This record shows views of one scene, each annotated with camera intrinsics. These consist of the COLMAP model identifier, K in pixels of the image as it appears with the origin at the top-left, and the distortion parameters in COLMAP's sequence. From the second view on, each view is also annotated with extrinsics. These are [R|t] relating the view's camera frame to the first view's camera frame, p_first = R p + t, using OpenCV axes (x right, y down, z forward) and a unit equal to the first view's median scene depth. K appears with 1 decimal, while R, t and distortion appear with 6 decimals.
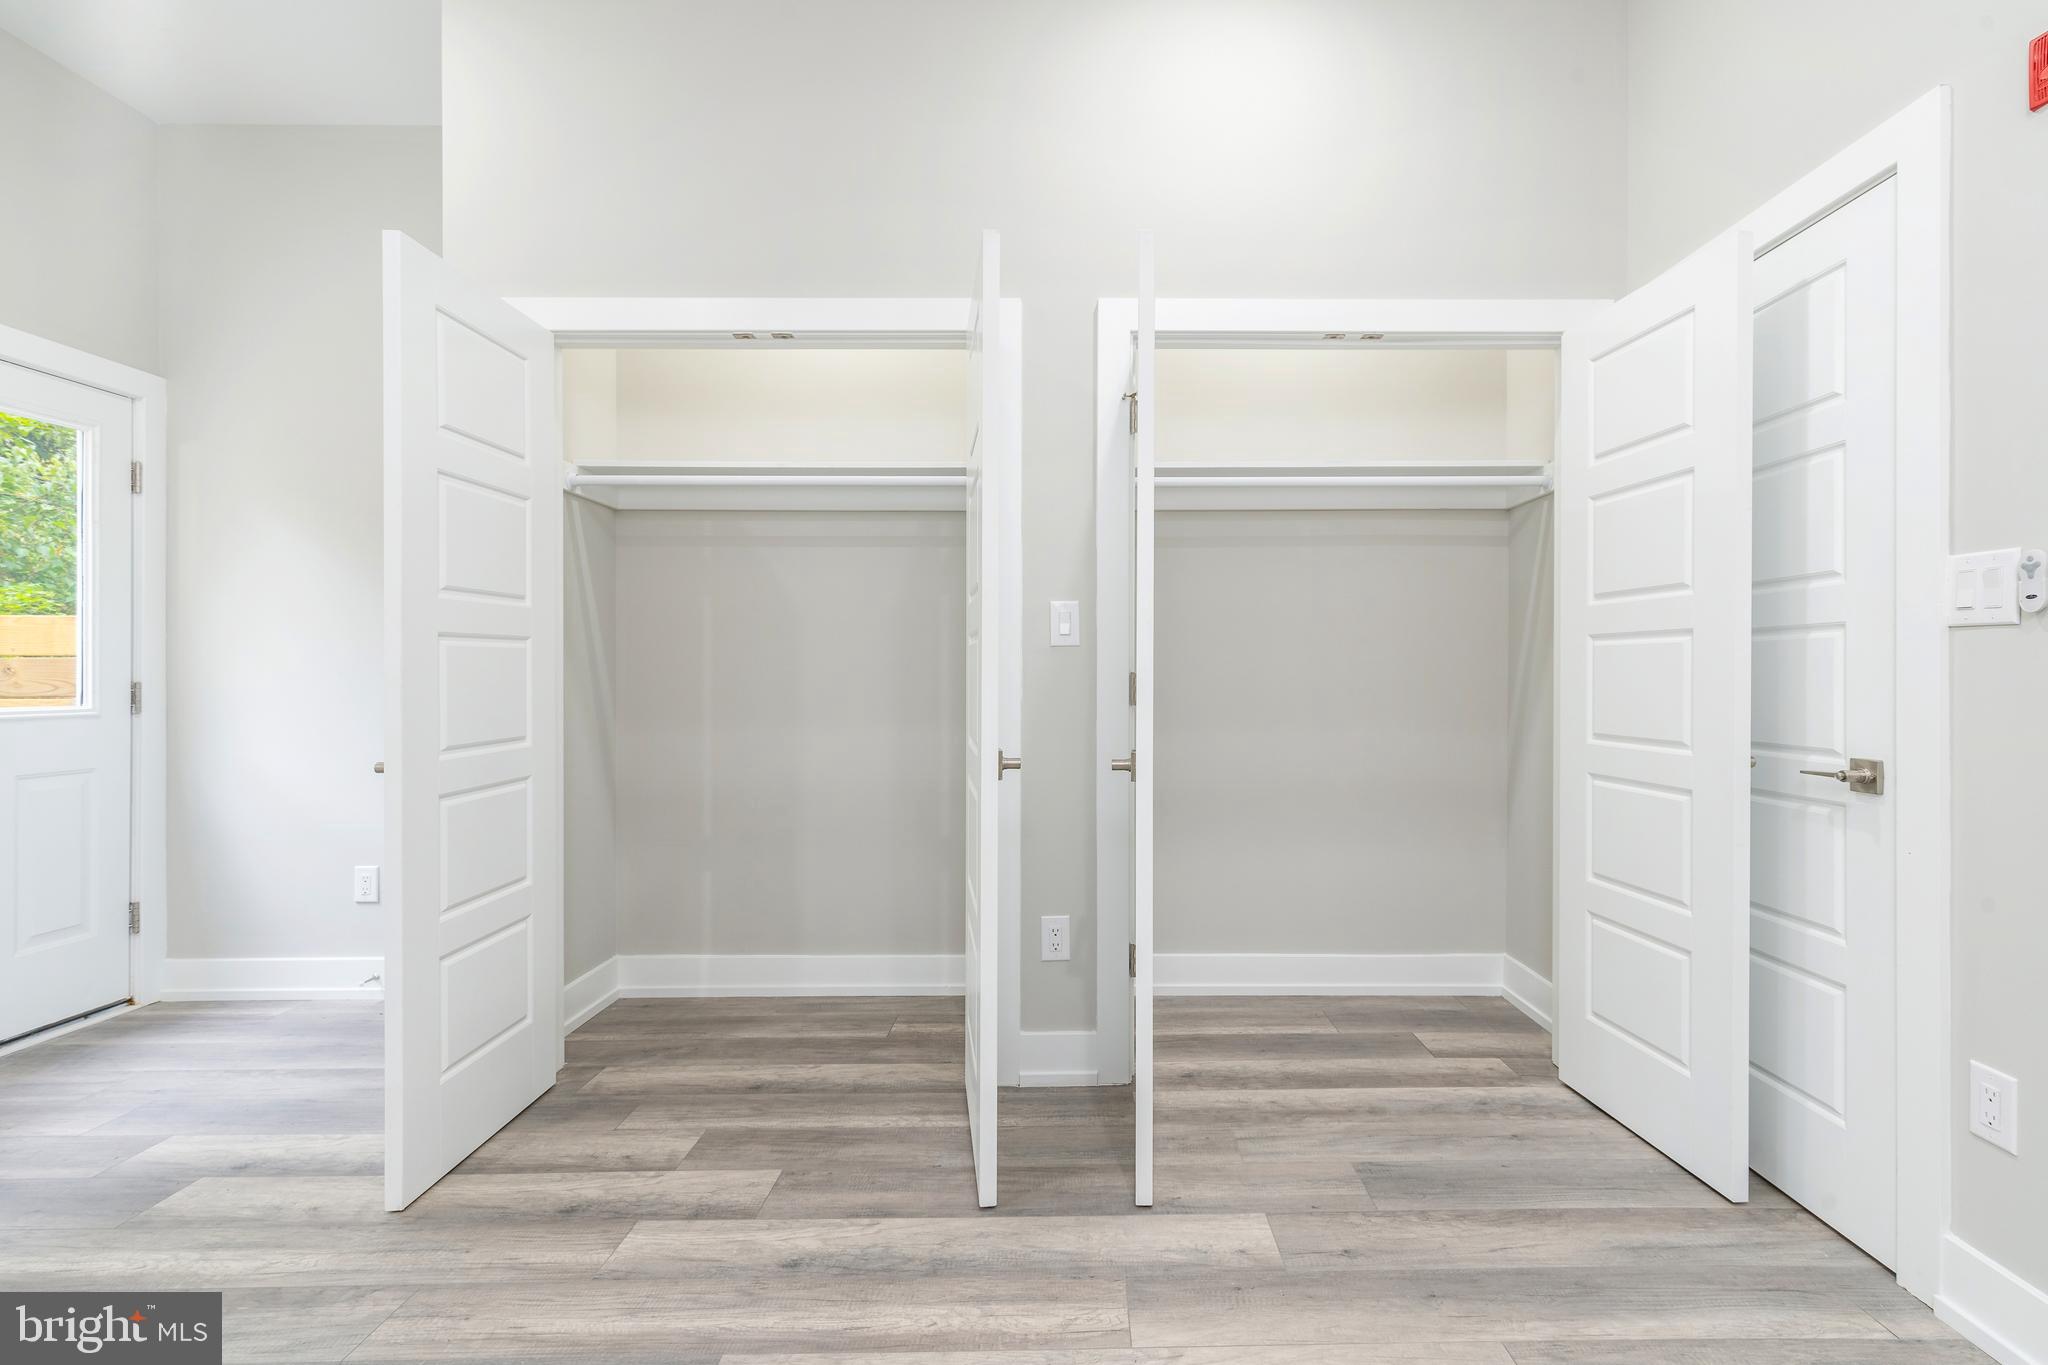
lens RADIAL K [[942.6, 0, 1090.0], [0, 942.6, 677.2], [0, 0, 1]] dist [0.004283, 0.000418]
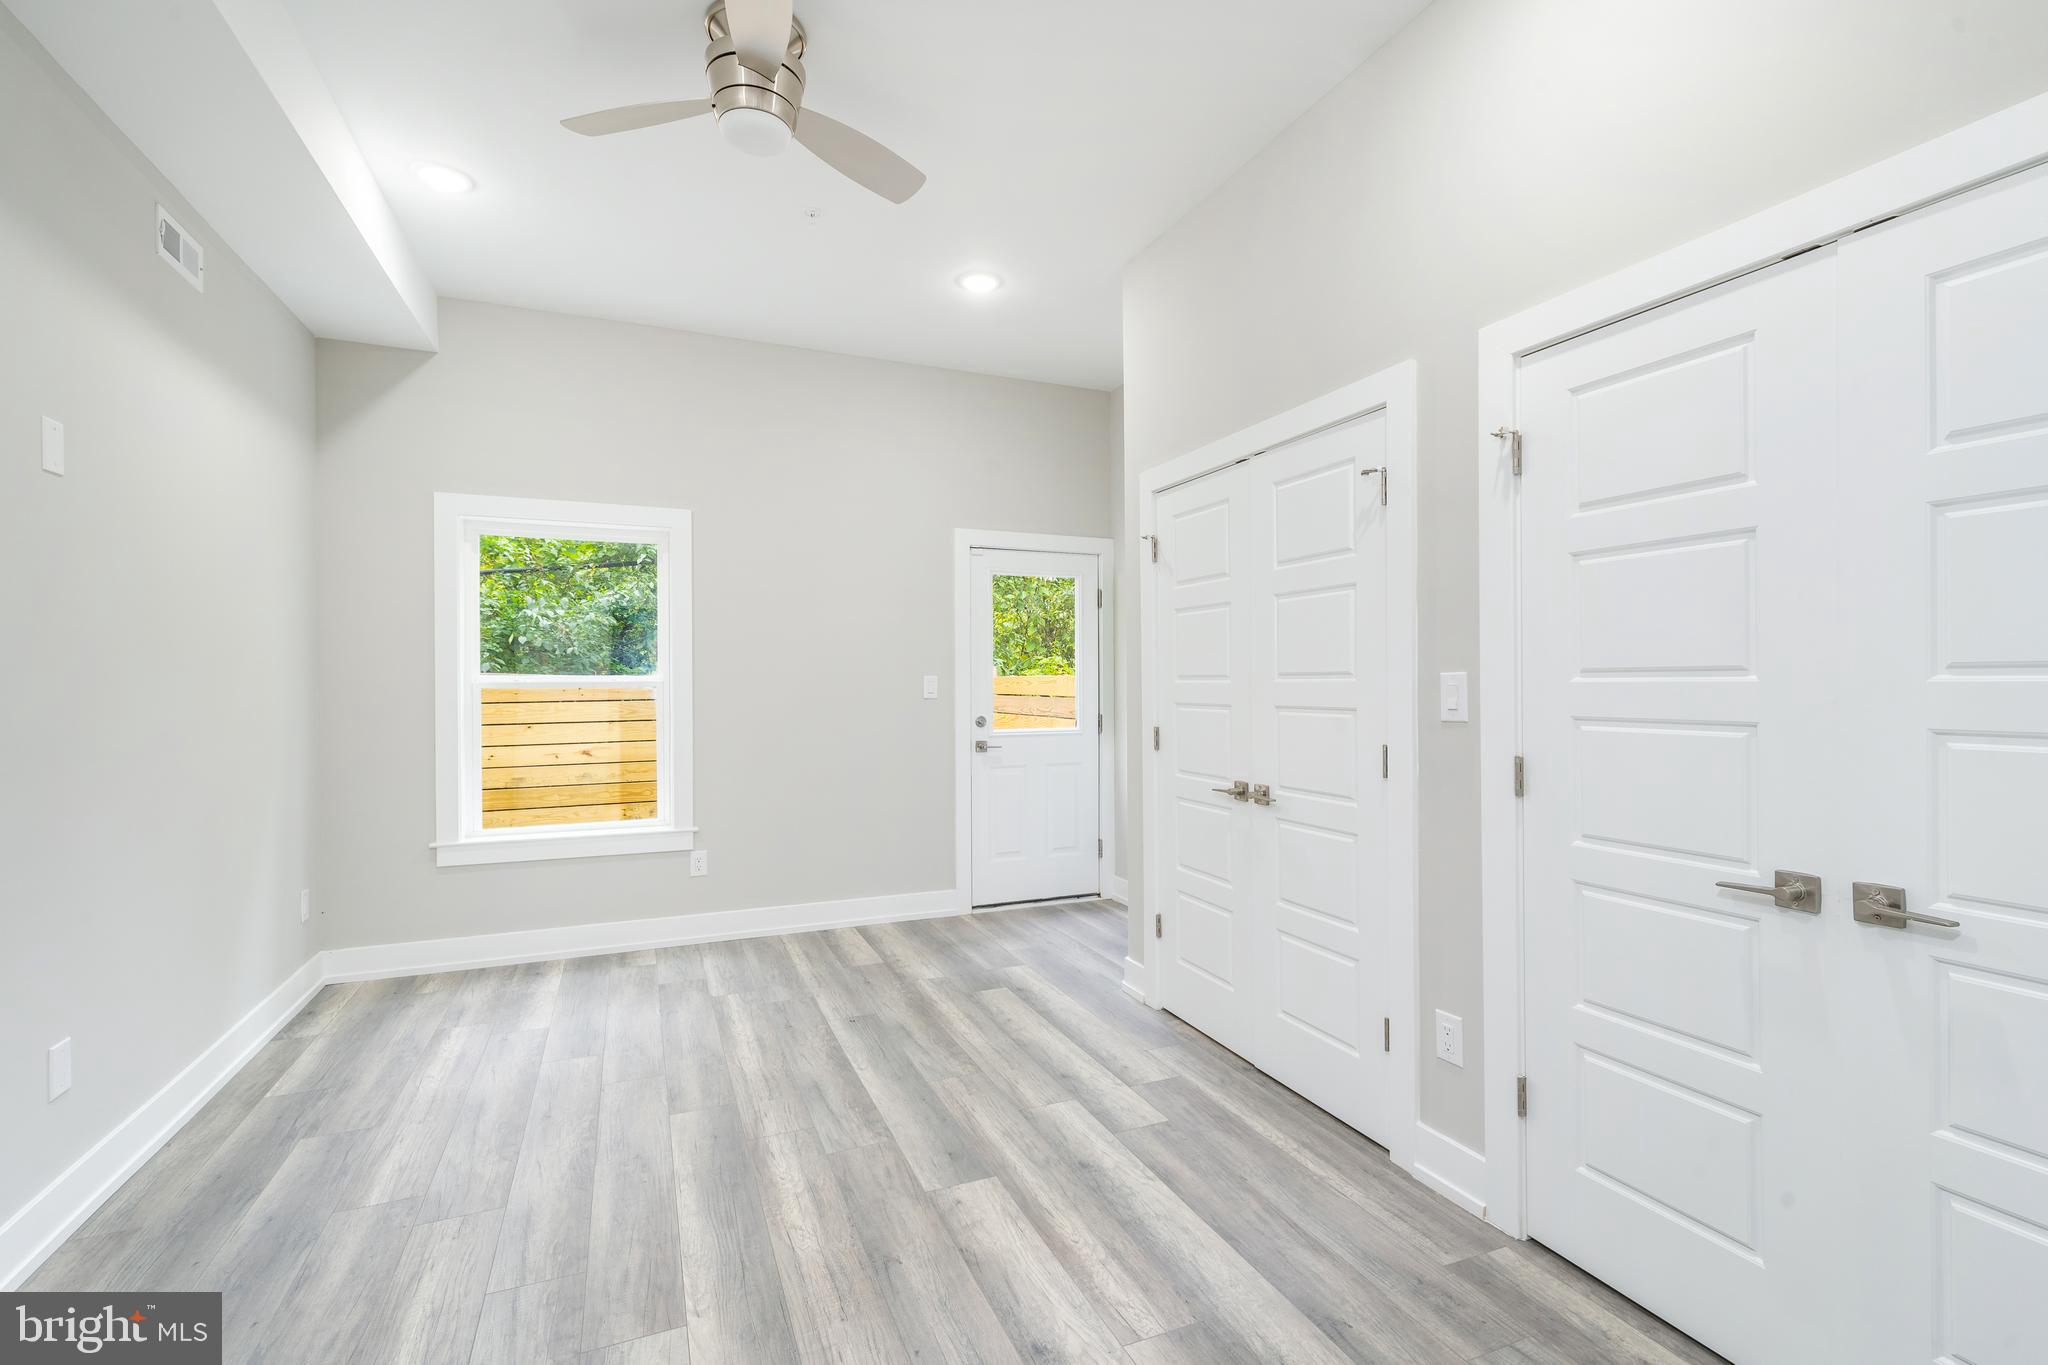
lens RADIAL K [[919.6, 0, 1024.0], [0, 919.6, 682.5], [0, 0, 1]] dist [0.008820, -0.000403]
pose [[0.376420, 0.002234, -0.926446, 0.818066], [0.002209, 0.999992, 0.003308, -0.094604], [0.926446, -0.003291, 0.376412, 0.349599]]
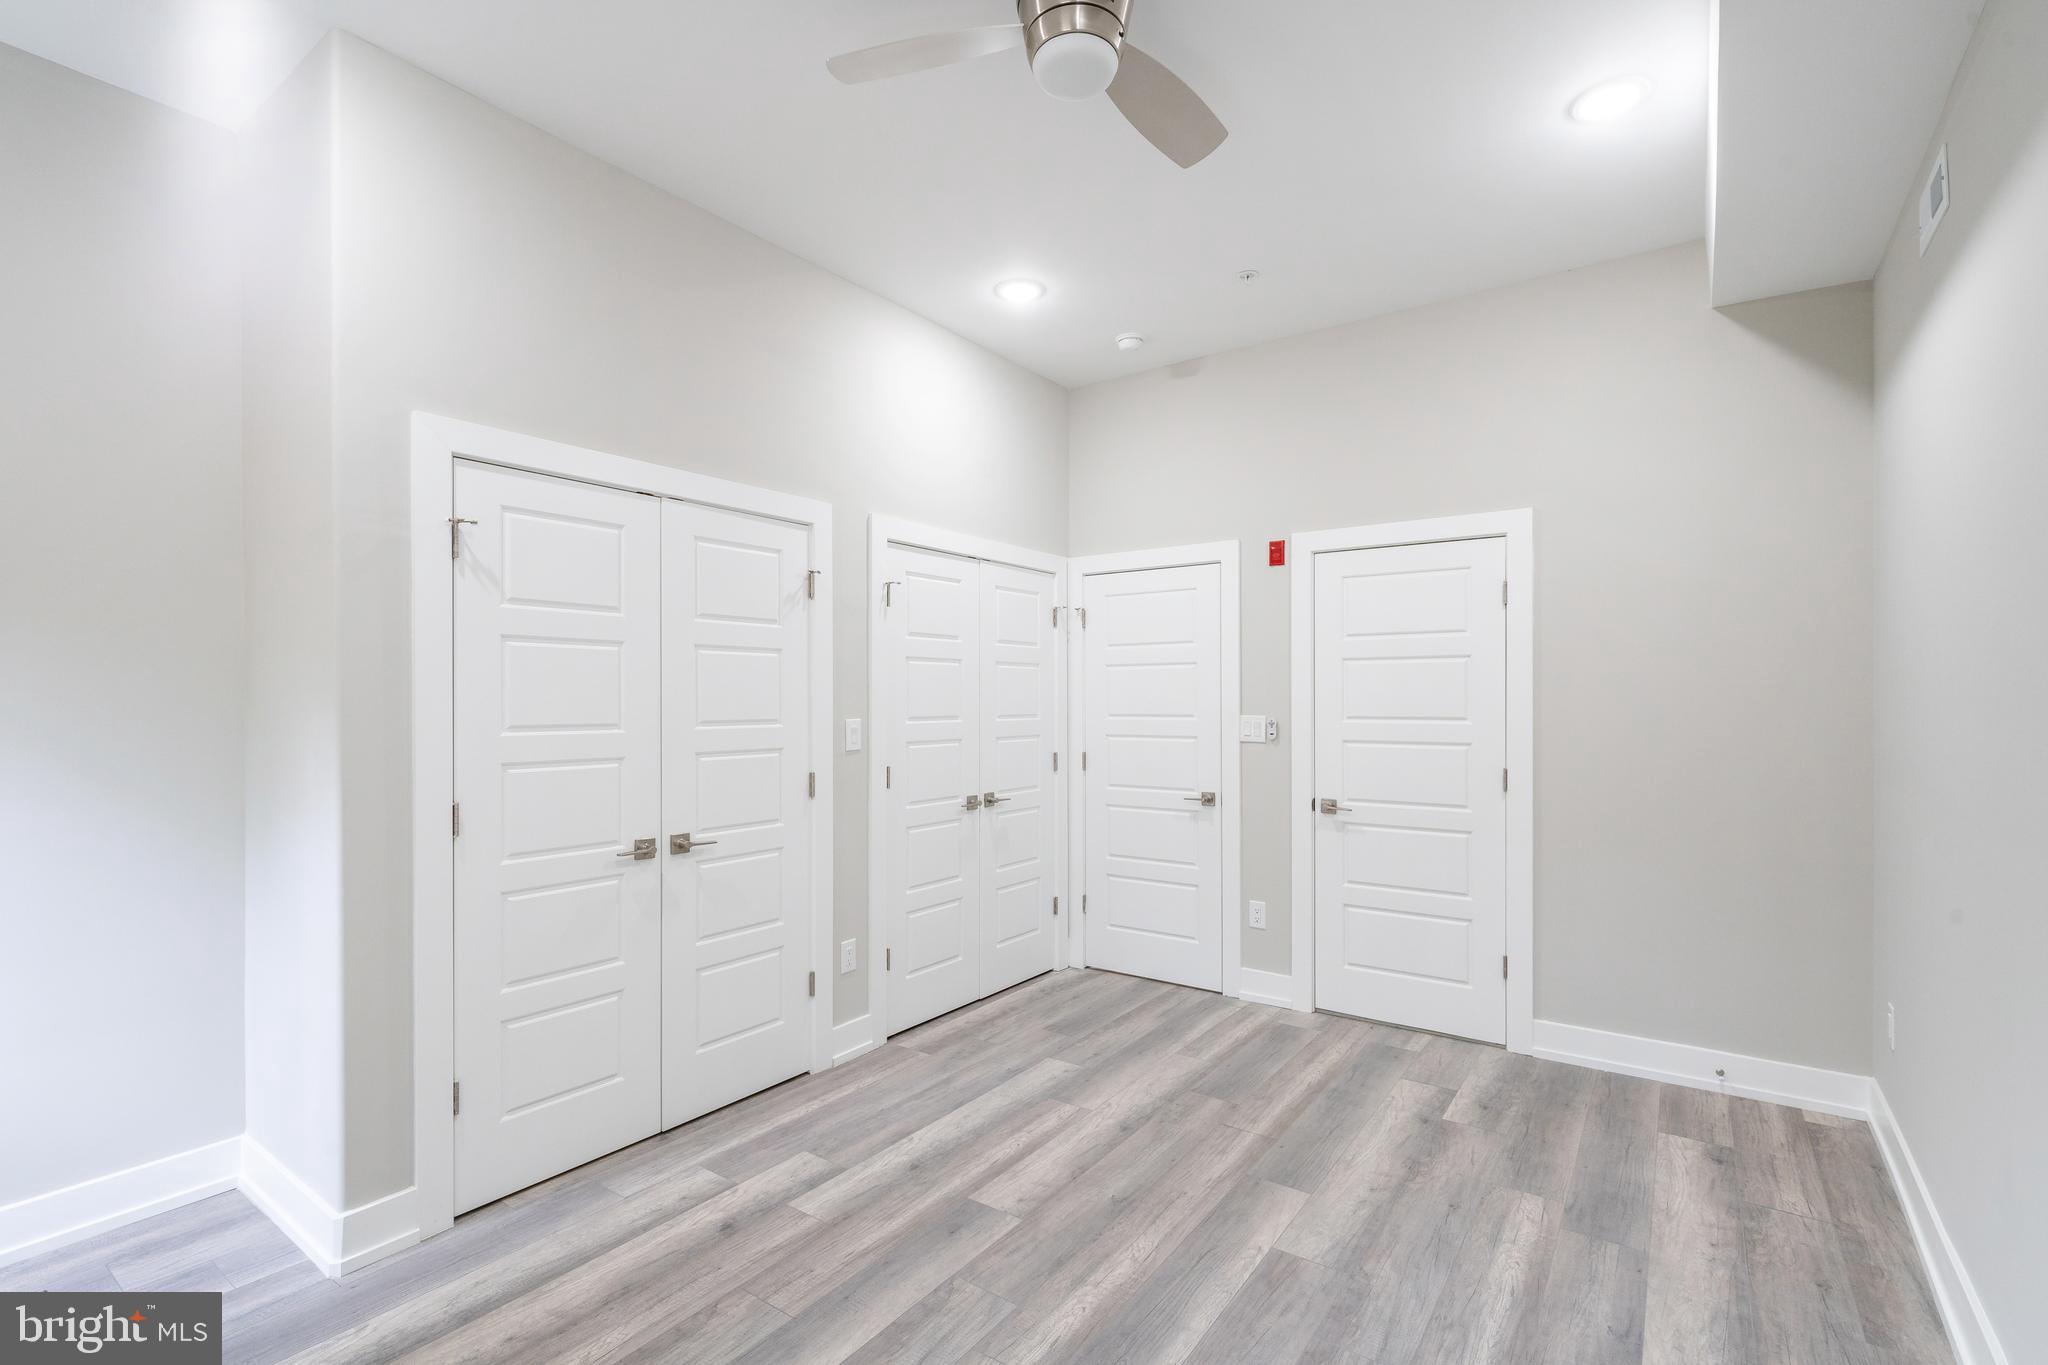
lens RADIAL K [[922.1, 0, 1027.0], [0, 922.1, 700.9], [0, 0, 1]] dist [0.006995, -0.000909]
pose [[0.595501, 0.002548, 0.803350, -1.266352], [0.002141, 0.999986, -0.004758, -0.128488], [-0.803351, 0.004554, 0.595488, -0.060739]]
